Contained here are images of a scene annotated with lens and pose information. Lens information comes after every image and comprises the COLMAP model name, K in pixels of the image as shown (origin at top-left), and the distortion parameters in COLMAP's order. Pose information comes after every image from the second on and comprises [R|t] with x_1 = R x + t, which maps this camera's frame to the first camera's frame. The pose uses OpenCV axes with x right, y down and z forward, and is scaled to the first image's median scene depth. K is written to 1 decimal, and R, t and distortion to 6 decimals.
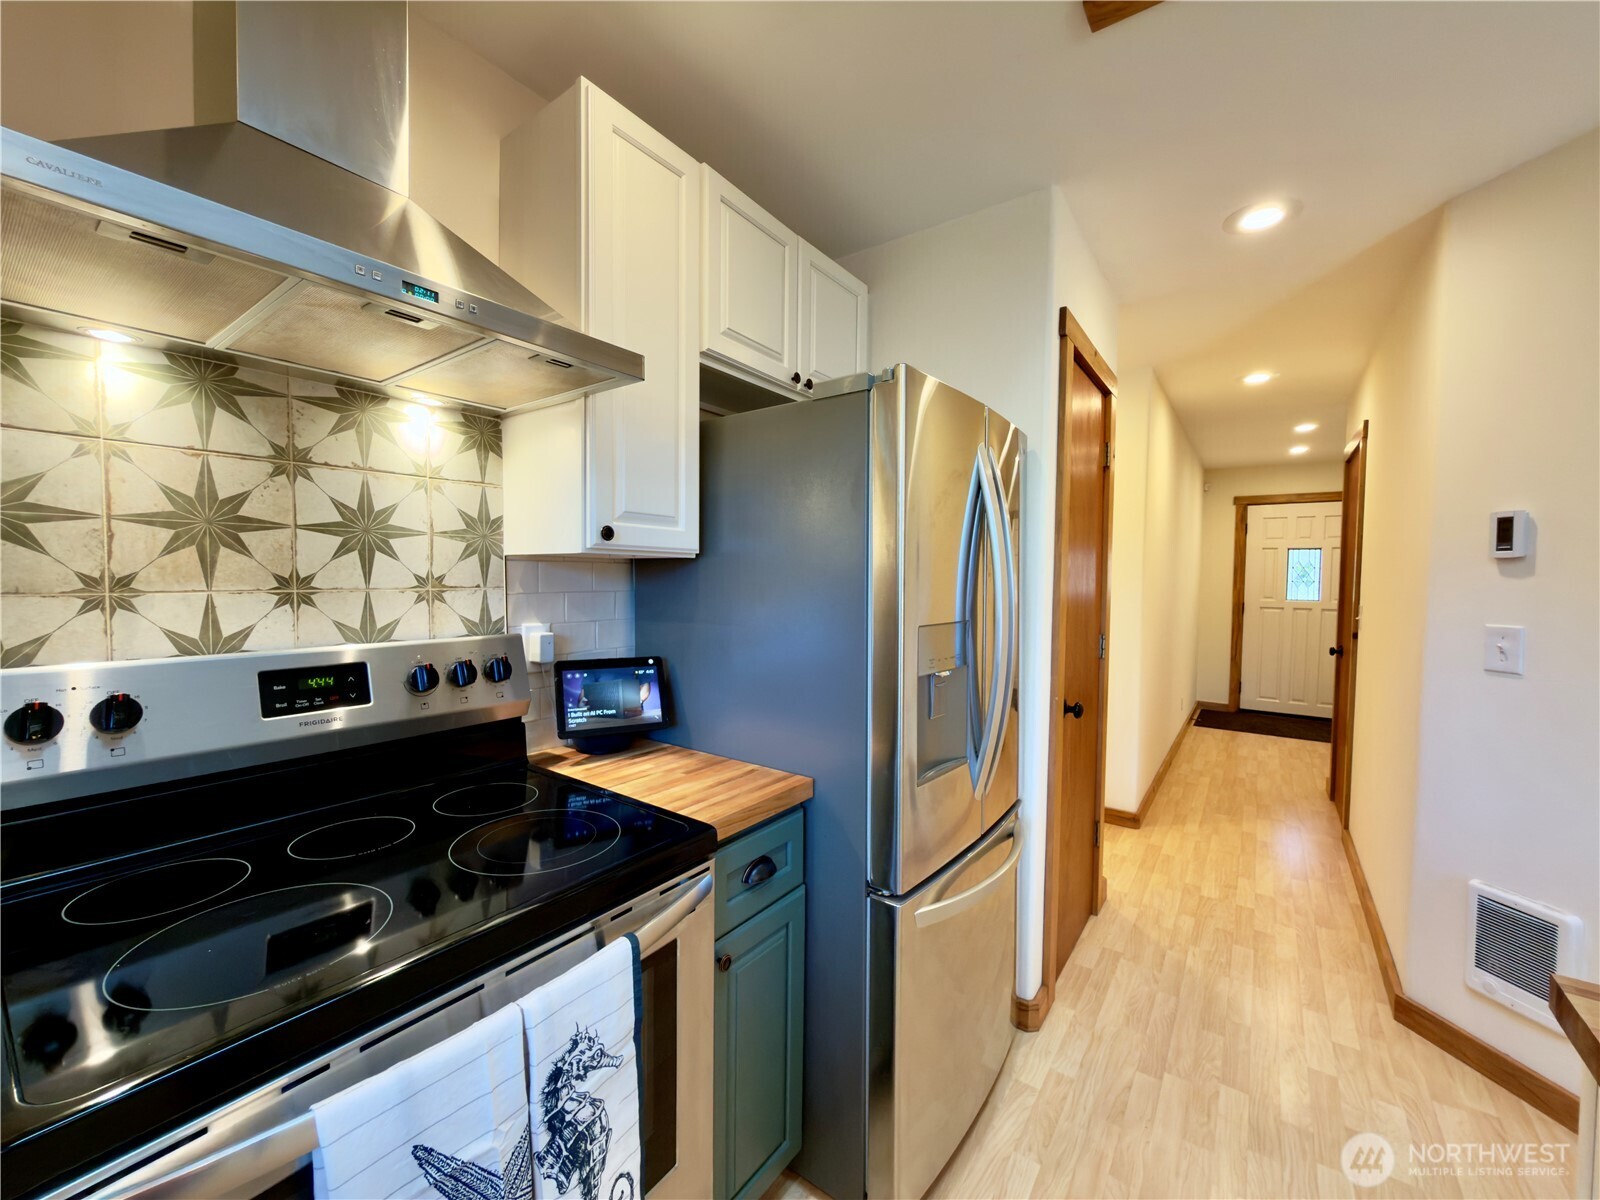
lens RADIAL K [[634.7, 0, 802.4], [0, 634.7, 599.9], [0, 0, 1]] dist [-0.000604, 0.000287]
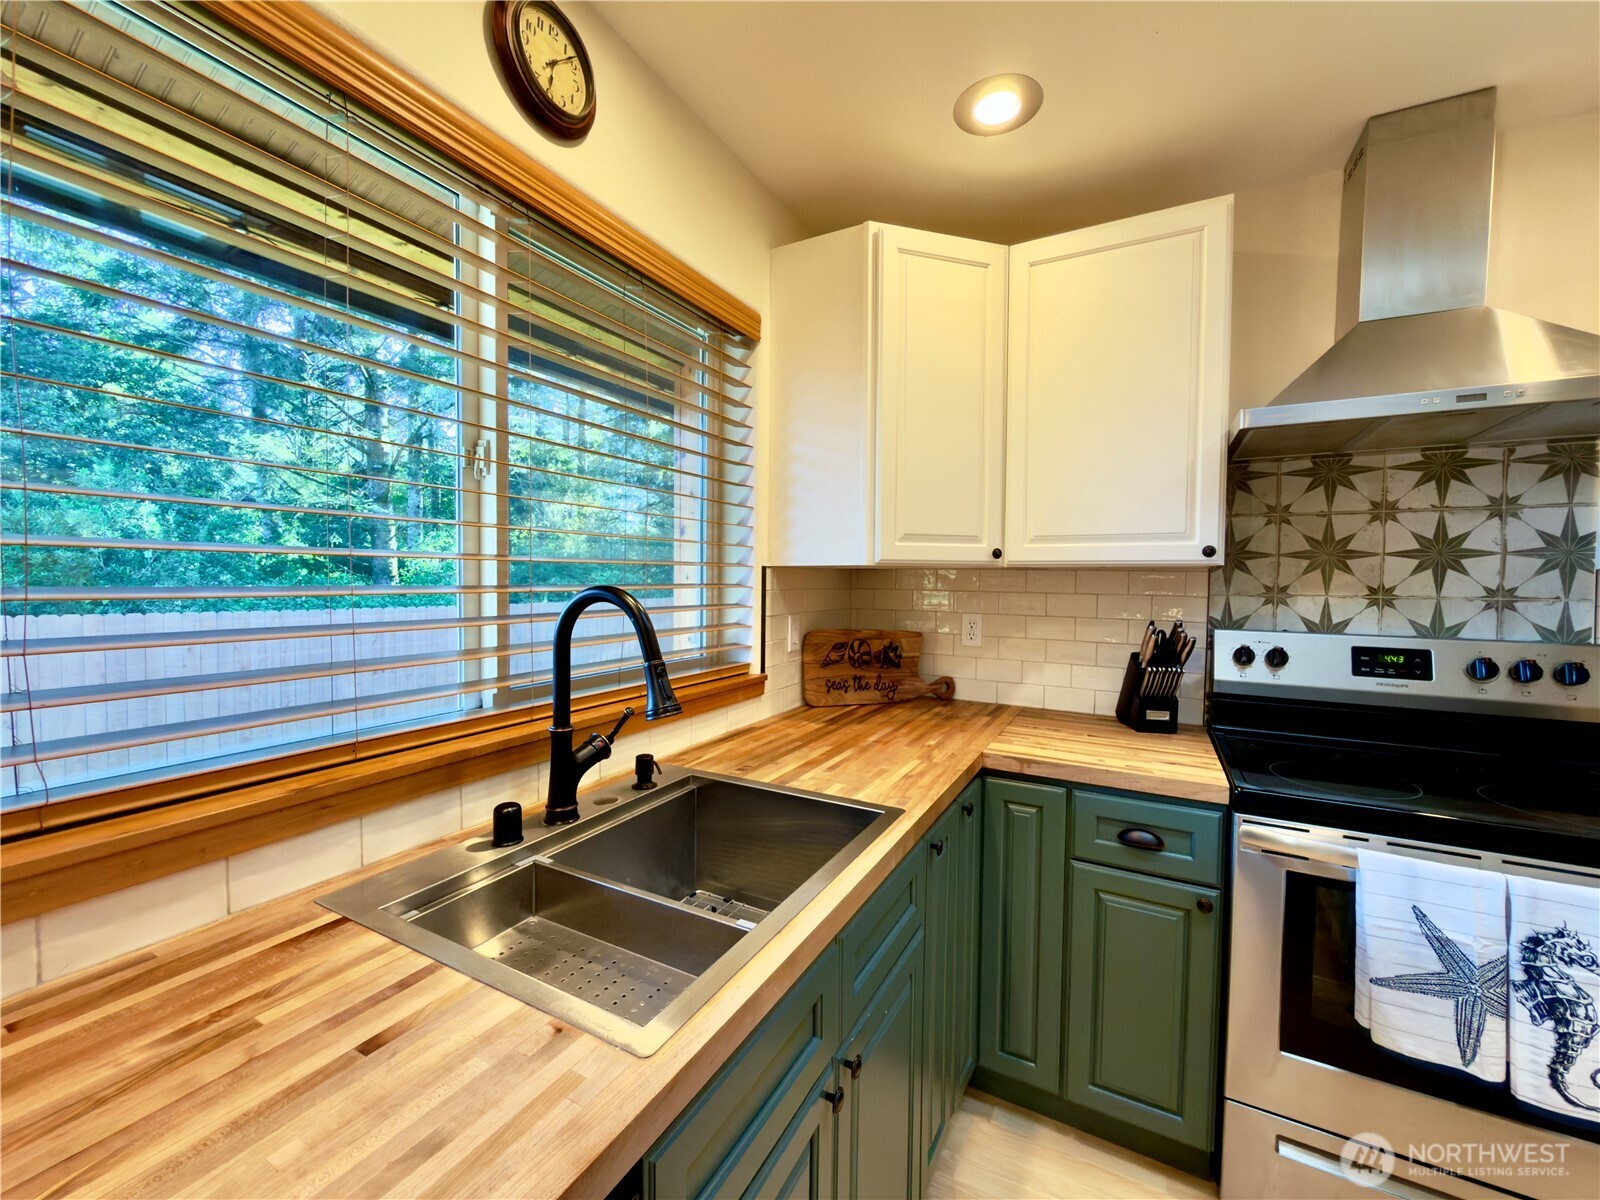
lens RADIAL K [[634.7, 0, 801.5], [0, 634.7, 599.8], [0, 0, 1]] dist [-0.000604, 0.000287]
pose [[0.124445, 0.025140, -0.991908, 0.520302], [-0.049059, 0.998612, 0.019155, 0.030593], [0.991013, 0.046278, 0.125506, -0.547359]]
